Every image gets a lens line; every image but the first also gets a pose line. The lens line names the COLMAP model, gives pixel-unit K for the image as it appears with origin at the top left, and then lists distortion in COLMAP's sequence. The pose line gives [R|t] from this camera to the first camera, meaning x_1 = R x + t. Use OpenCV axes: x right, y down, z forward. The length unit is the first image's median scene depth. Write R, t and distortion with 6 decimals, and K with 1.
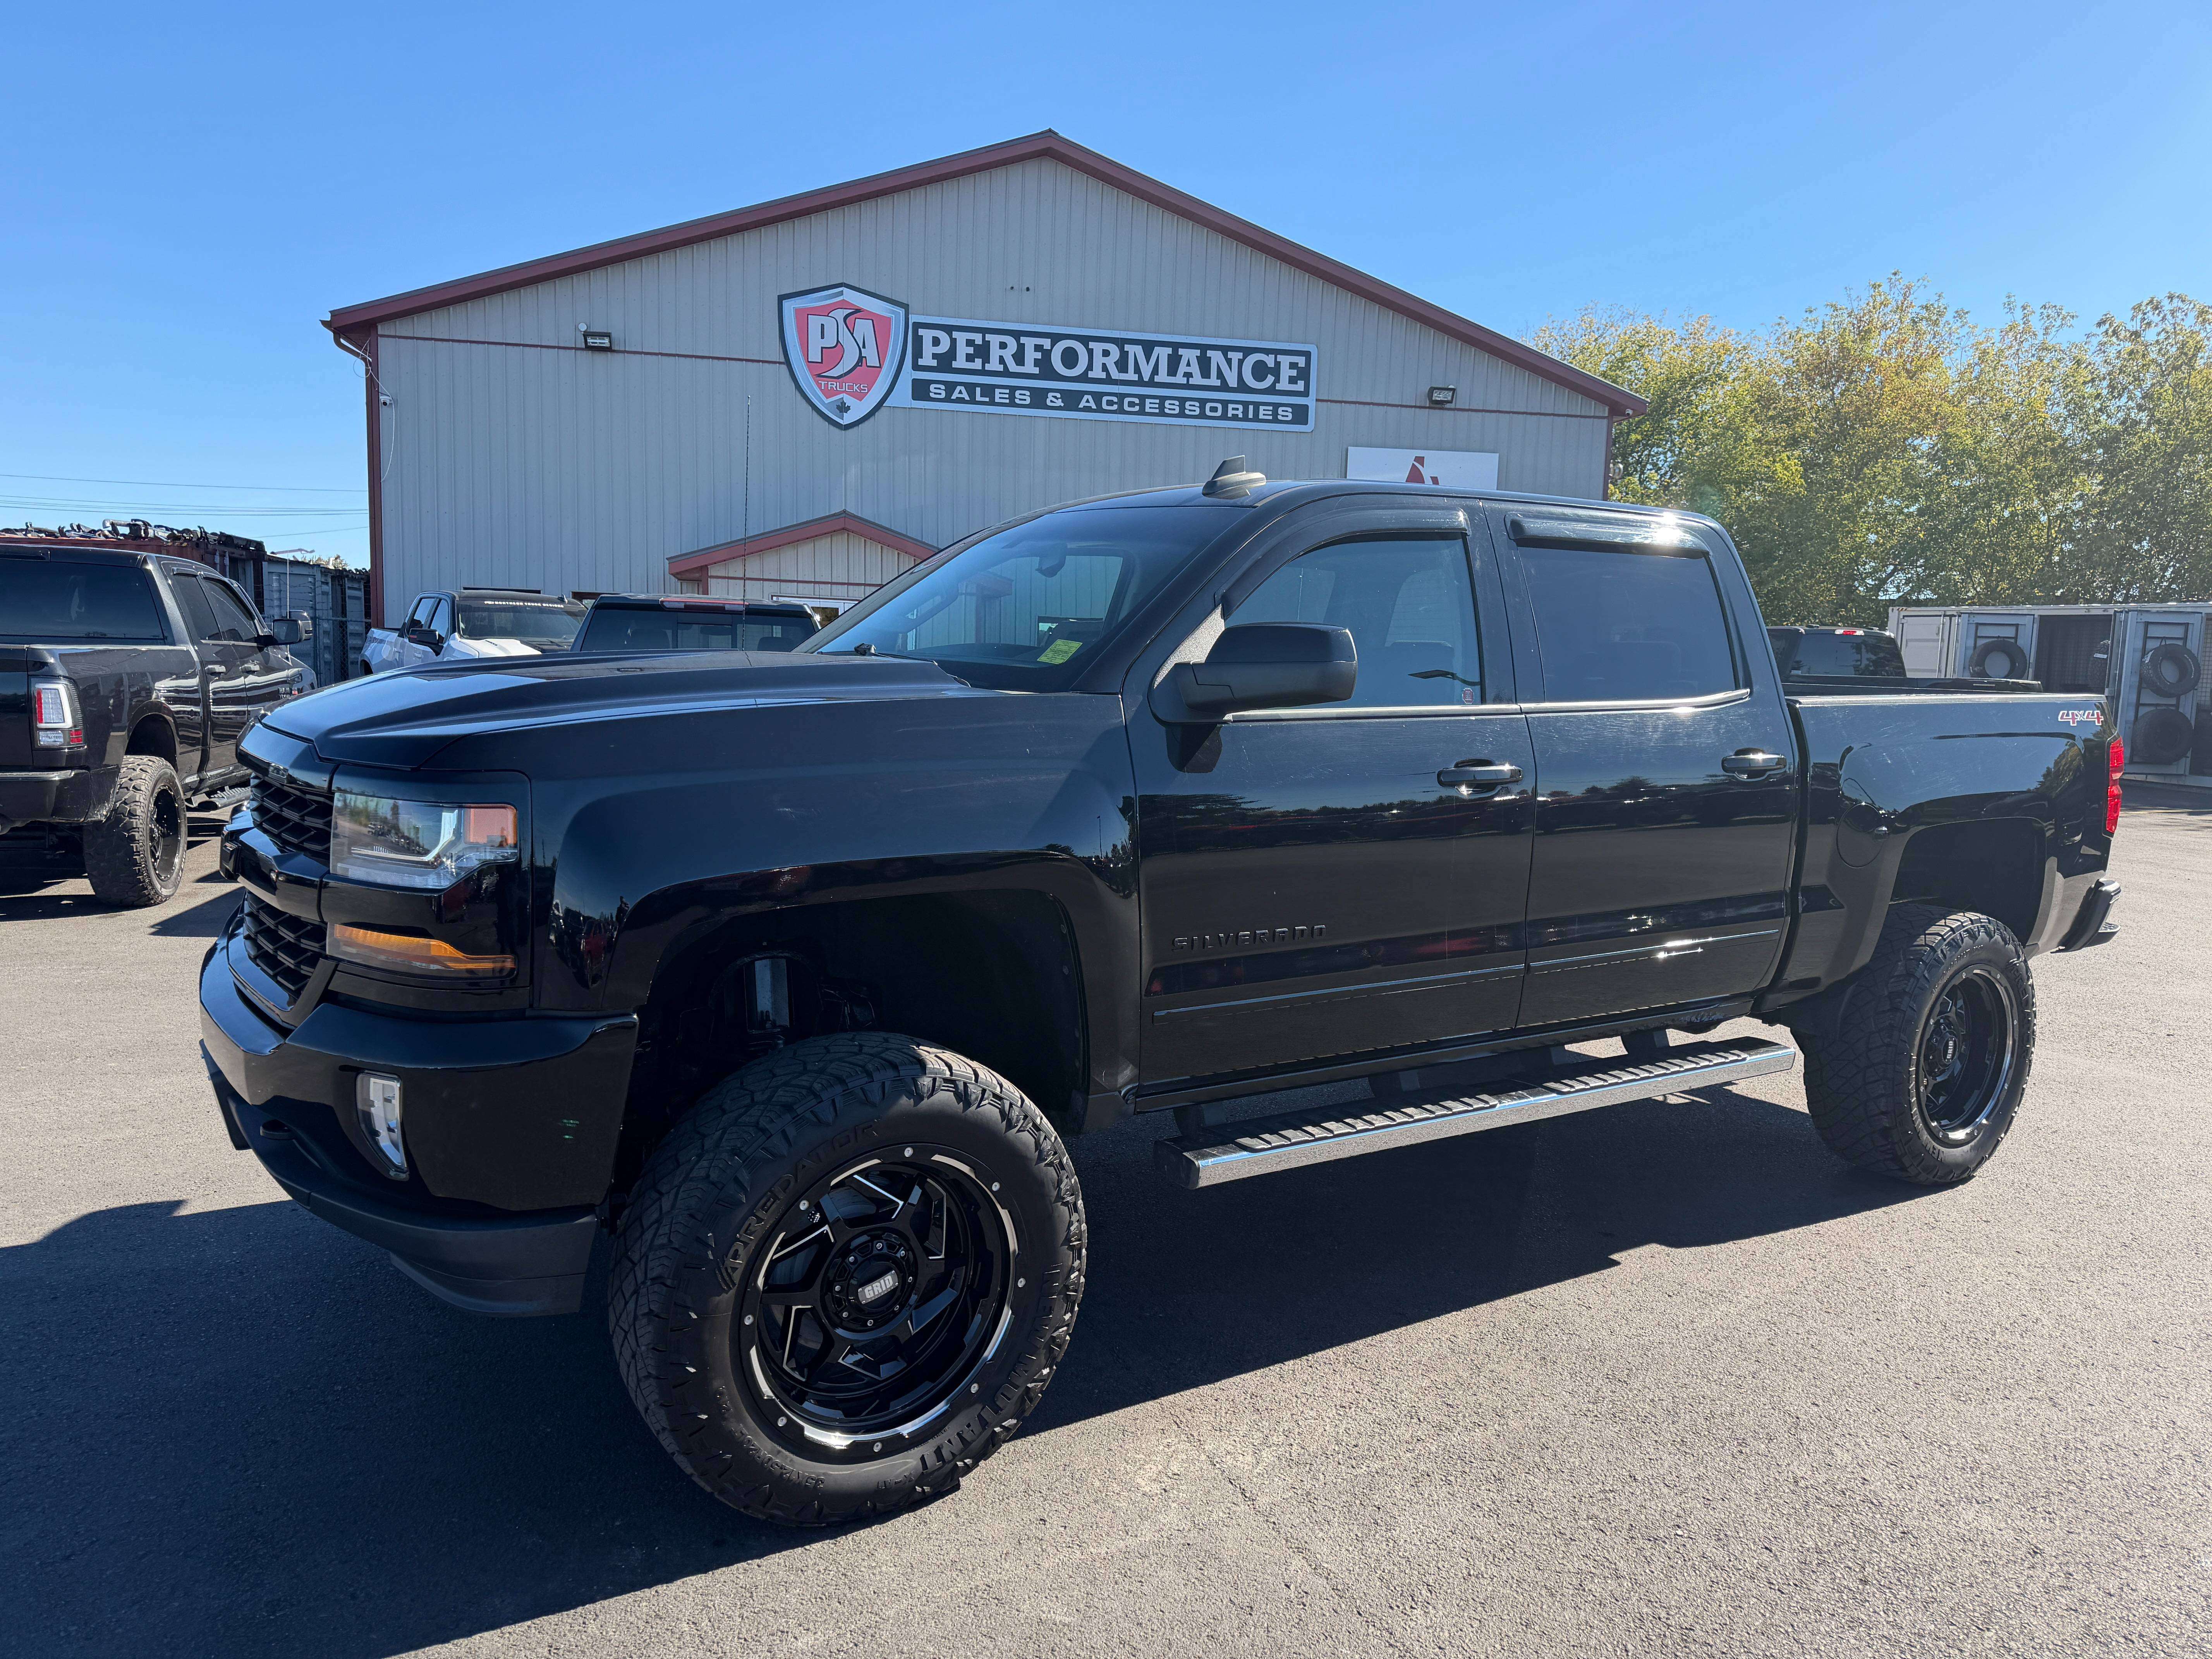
lens RADIAL K [[1615.4, 0, 1150.1], [0, 1615.4, 848.5], [0, 0, 1]] dist [0.047810, -0.066372]
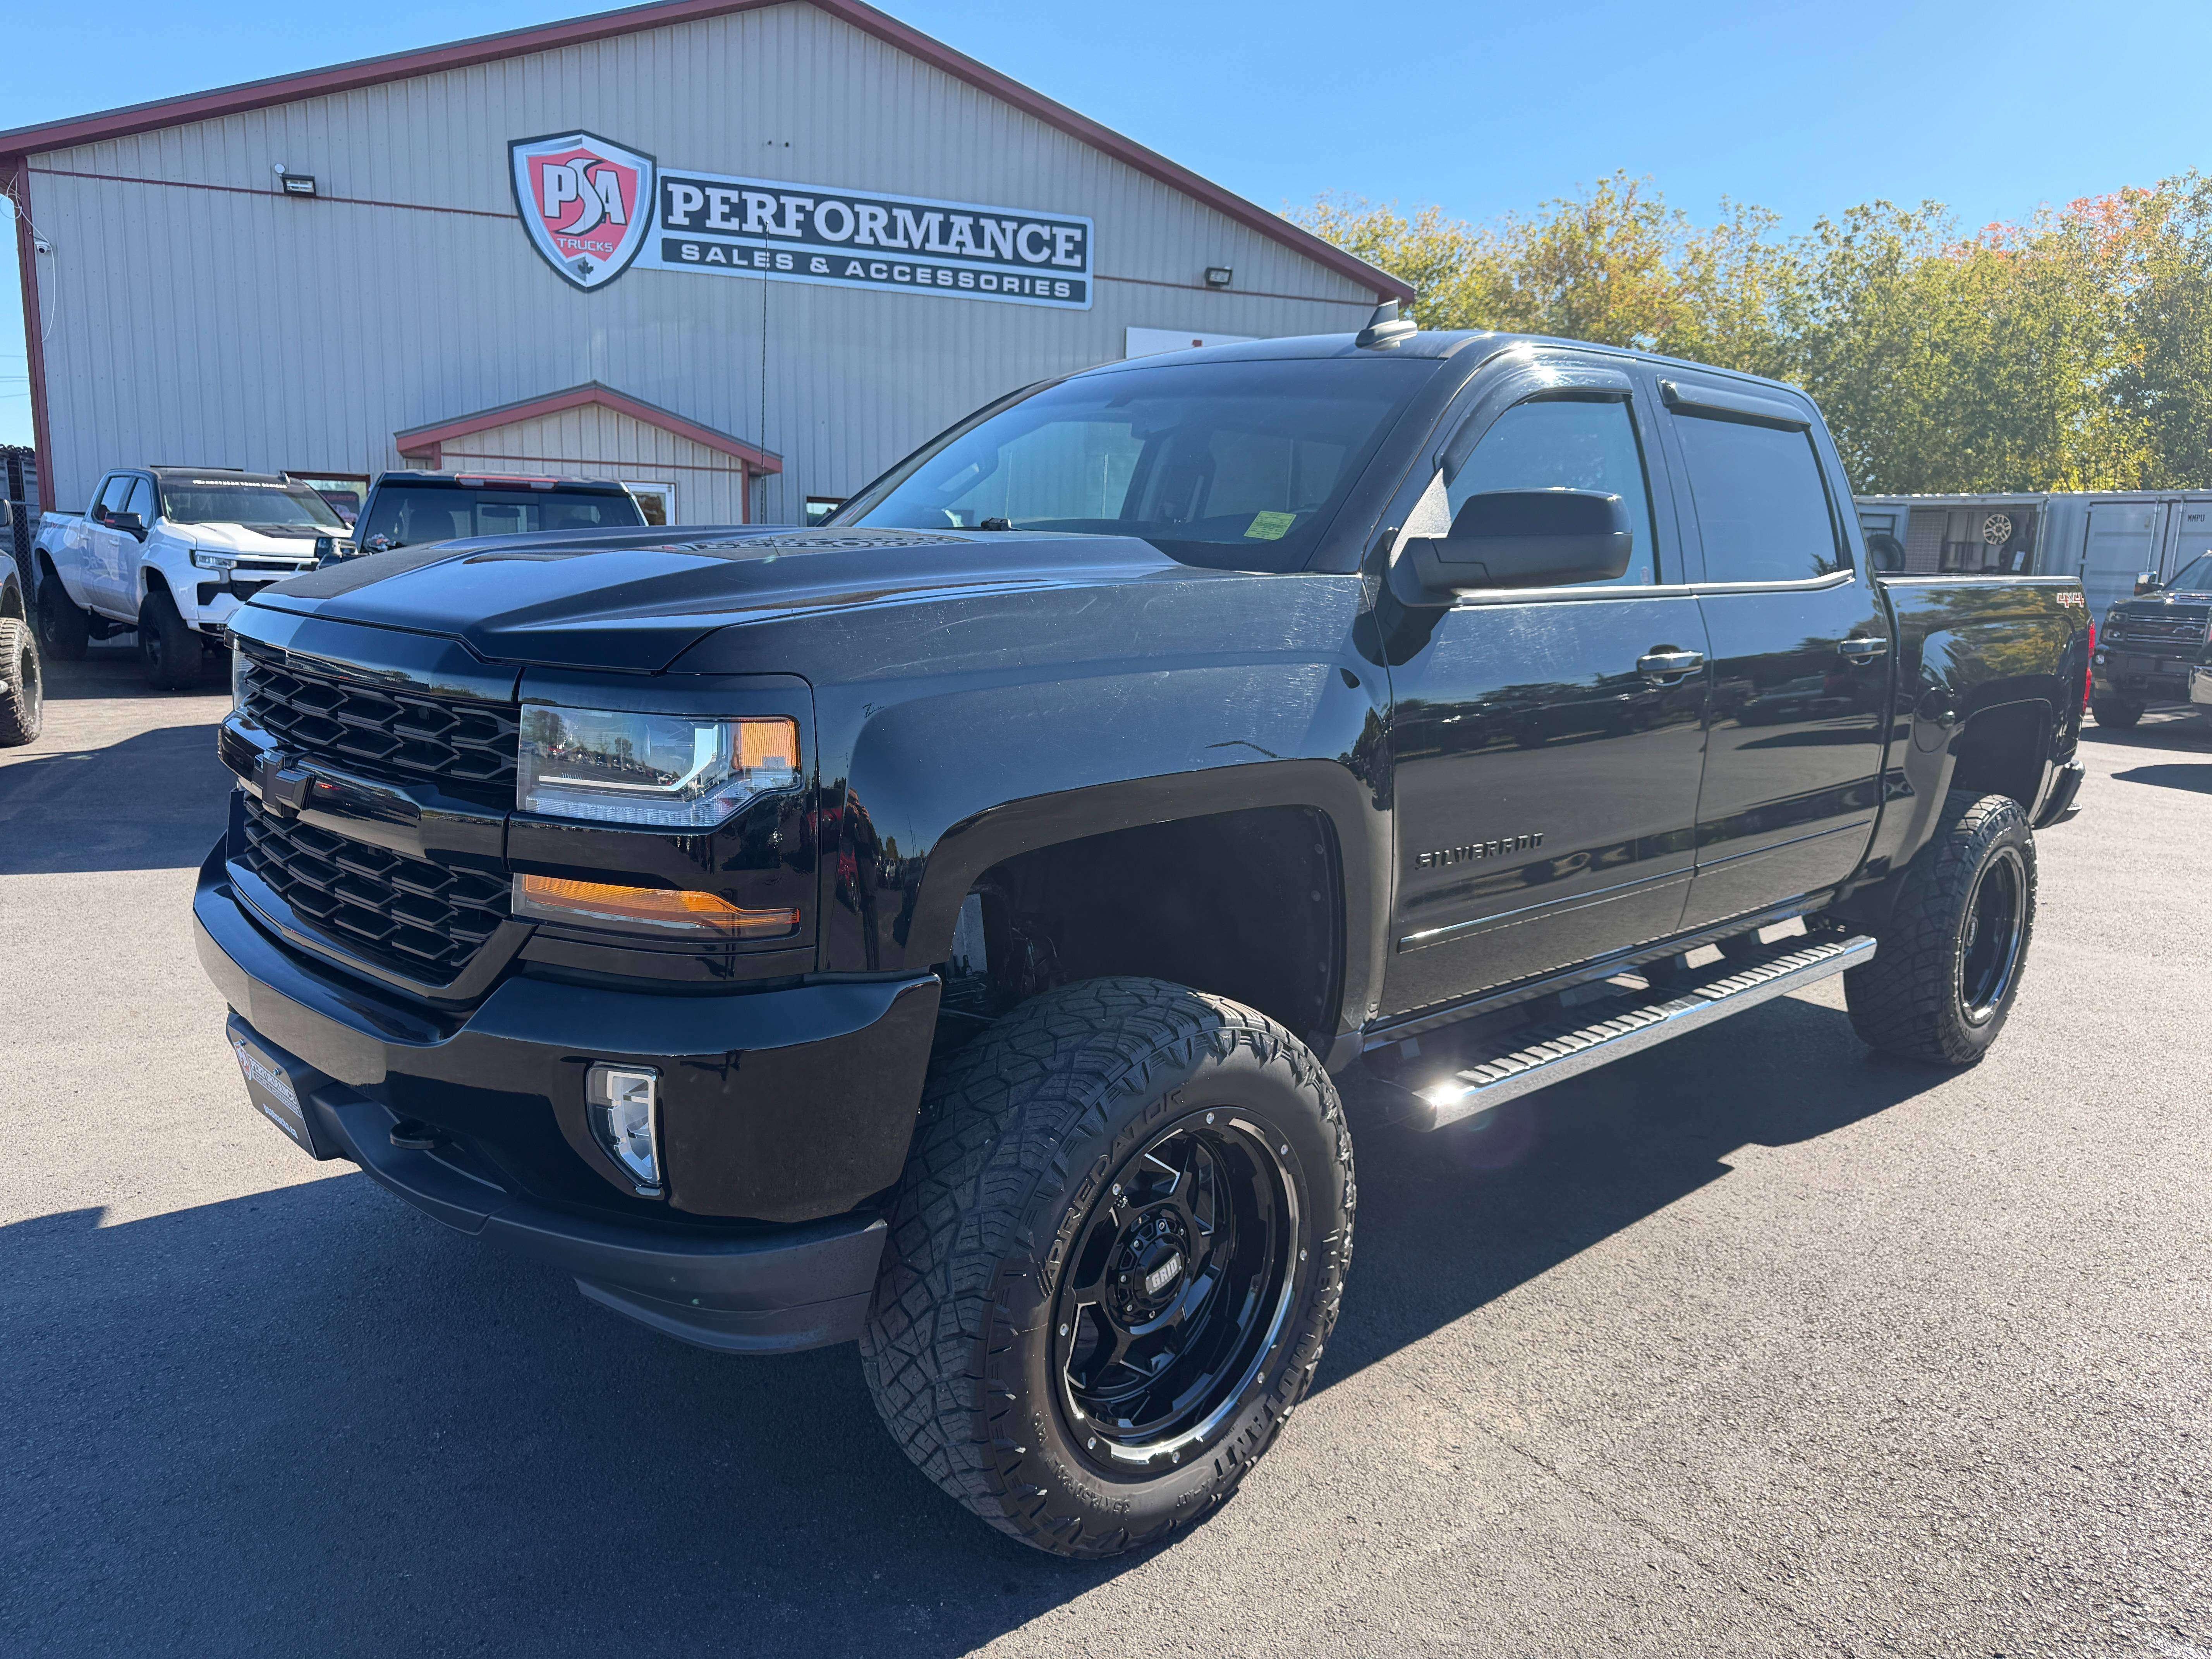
lens RADIAL K [[1615.4, 0, 1154.8], [0, 1615.4, 842.7], [0, 0, 1]] dist [0.047810, -0.066372]
pose [[0.983996, -0.031324, 0.175418, -0.190234], [0.020291, 0.997722, 0.064340, -0.006949], [-0.177034, -0.059751, 0.982389, 0.105115]]
